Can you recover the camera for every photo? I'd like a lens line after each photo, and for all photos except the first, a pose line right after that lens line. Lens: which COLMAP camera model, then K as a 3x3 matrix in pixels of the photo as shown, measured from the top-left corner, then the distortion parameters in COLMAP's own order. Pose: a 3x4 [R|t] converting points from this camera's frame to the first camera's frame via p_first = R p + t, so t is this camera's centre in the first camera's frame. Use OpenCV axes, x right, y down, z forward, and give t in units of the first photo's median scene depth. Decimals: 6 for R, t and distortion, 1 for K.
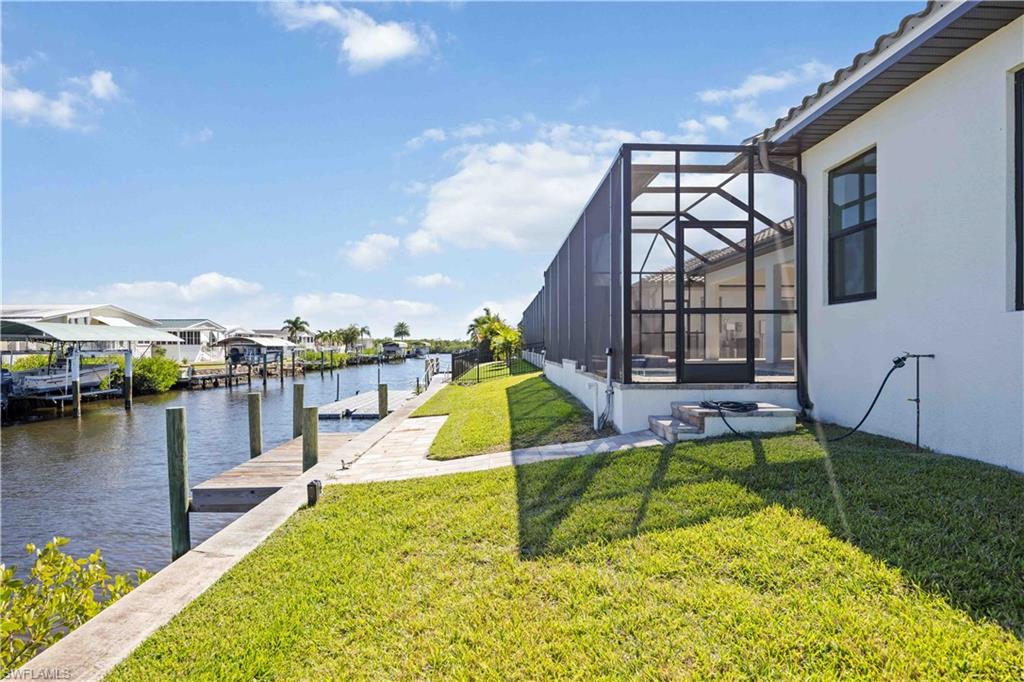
lens RADIAL K [[554.3, 0, 512.0], [0, 554.3, 341.0], [0, 0, 1]] dist [0.003311, 0.000423]
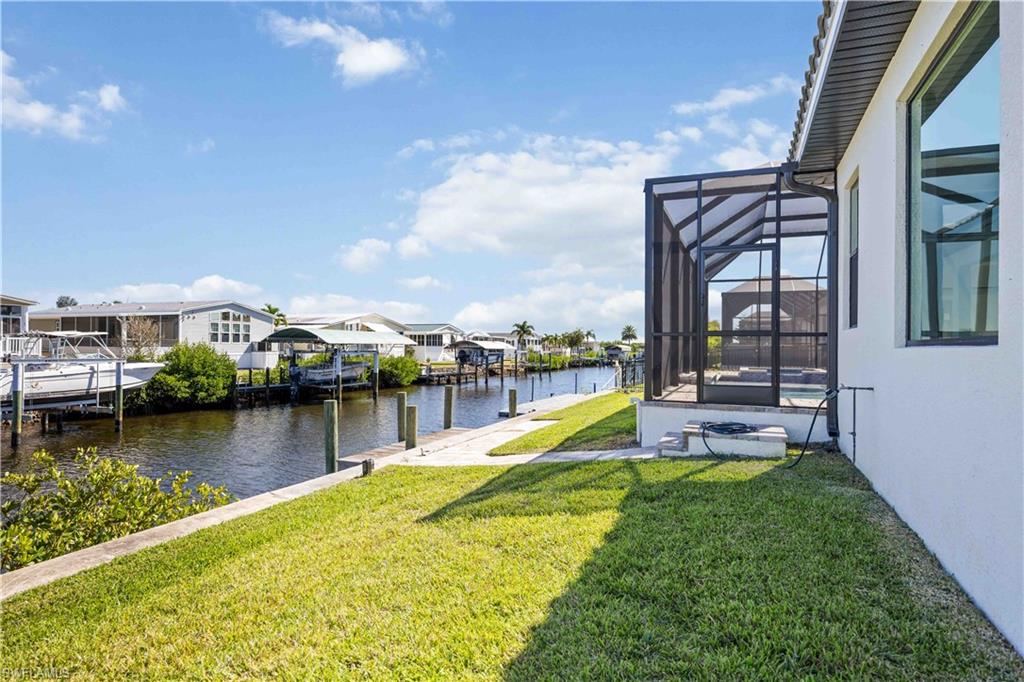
lens RADIAL K [[563.8, 0, 512.0], [0, 563.8, 341.0], [0, 0, 1]] dist [-0.002054, -0.000343]
pose [[0.911817, 0.010371, -0.410466, 0.105618], [-0.011986, 0.999927, -0.001360, -0.008578], [0.410422, 0.006159, 0.911875, -0.026753]]
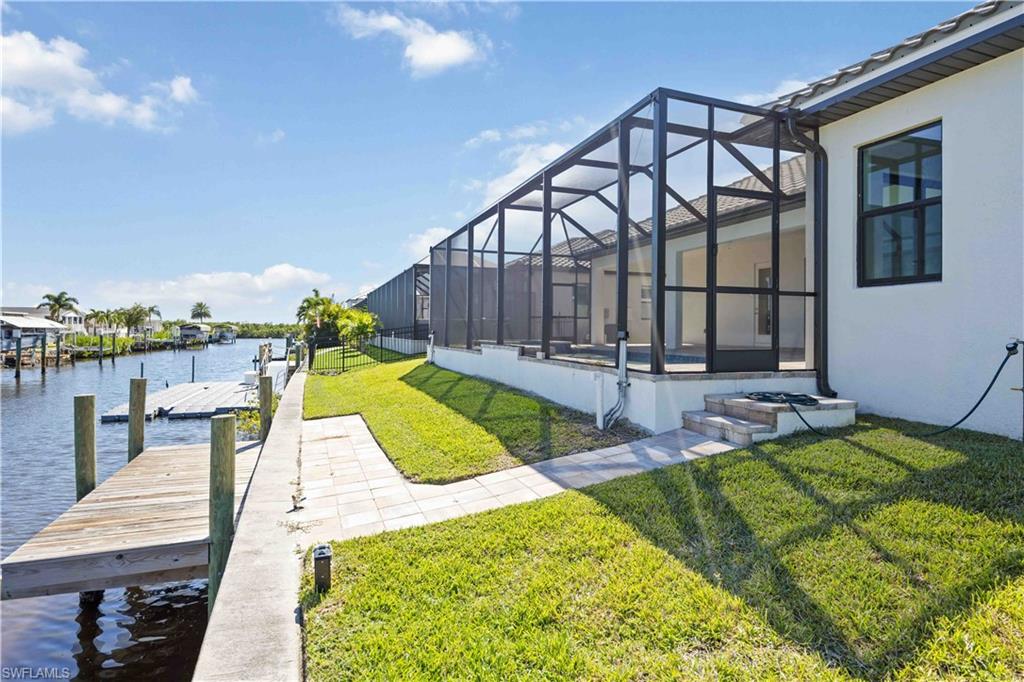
lens RADIAL K [[554.9, 0, 513.4], [0, 554.9, 316.6], [0, 0, 1]] dist [0.002262, -0.000068]
pose [[0.946284, 0.017052, 0.322888, -0.069430], [-0.011329, 0.999744, -0.019594, 0.002325], [-0.323139, 0.014884, 0.946234, 0.070526]]
